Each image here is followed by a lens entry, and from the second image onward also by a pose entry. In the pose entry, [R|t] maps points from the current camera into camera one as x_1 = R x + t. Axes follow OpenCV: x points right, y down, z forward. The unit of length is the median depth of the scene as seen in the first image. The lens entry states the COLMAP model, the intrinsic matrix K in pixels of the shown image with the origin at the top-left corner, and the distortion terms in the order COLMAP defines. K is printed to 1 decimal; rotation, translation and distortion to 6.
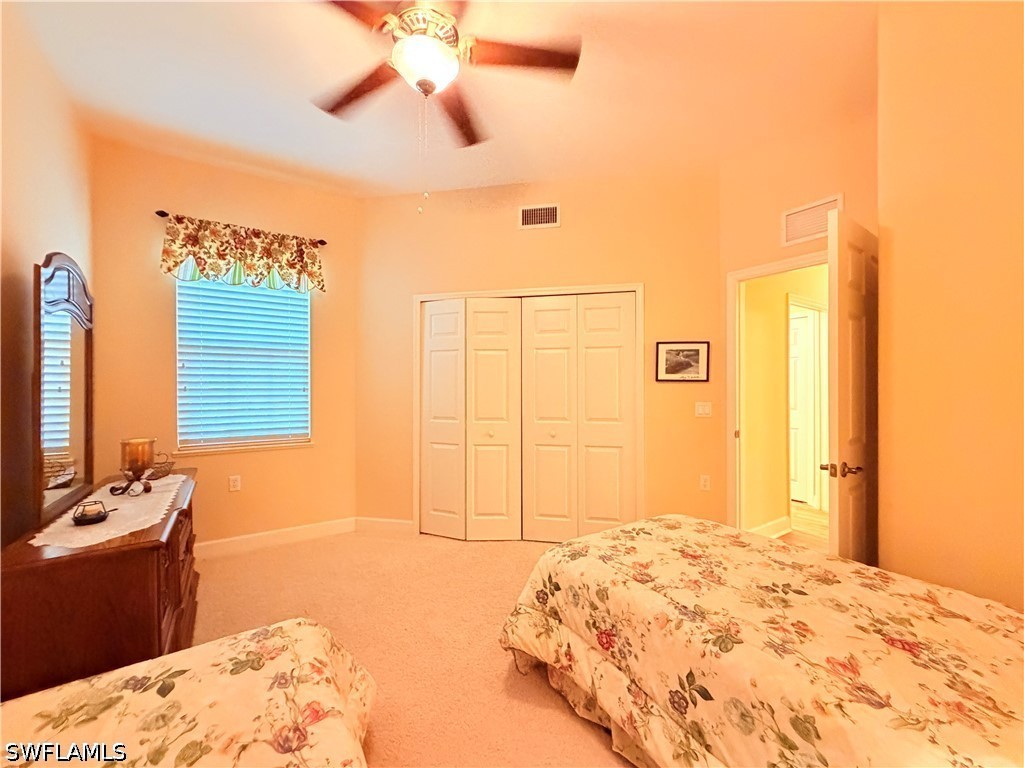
lens RADIAL K [[408.2, 0, 510.0], [0, 408.2, 382.9], [0, 0, 1]] dist [-0.001372, 0.000100]
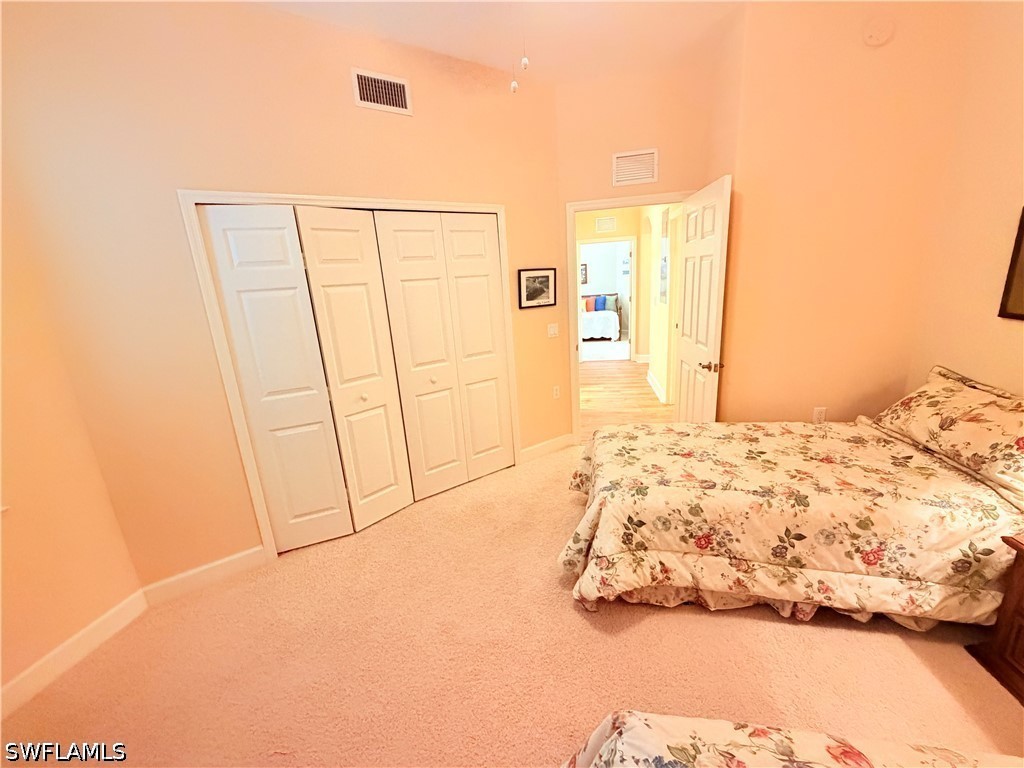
lens RADIAL K [[408.2, 0, 511.6], [0, 408.2, 383.6], [0, 0, 1]] dist [-0.001372, 0.000100]
pose [[0.681026, -0.224036, 0.697145, -0.795366], [0.061211, 0.966132, 0.250682, -0.155104], [-0.729696, -0.128048, 0.671675, 0.569077]]
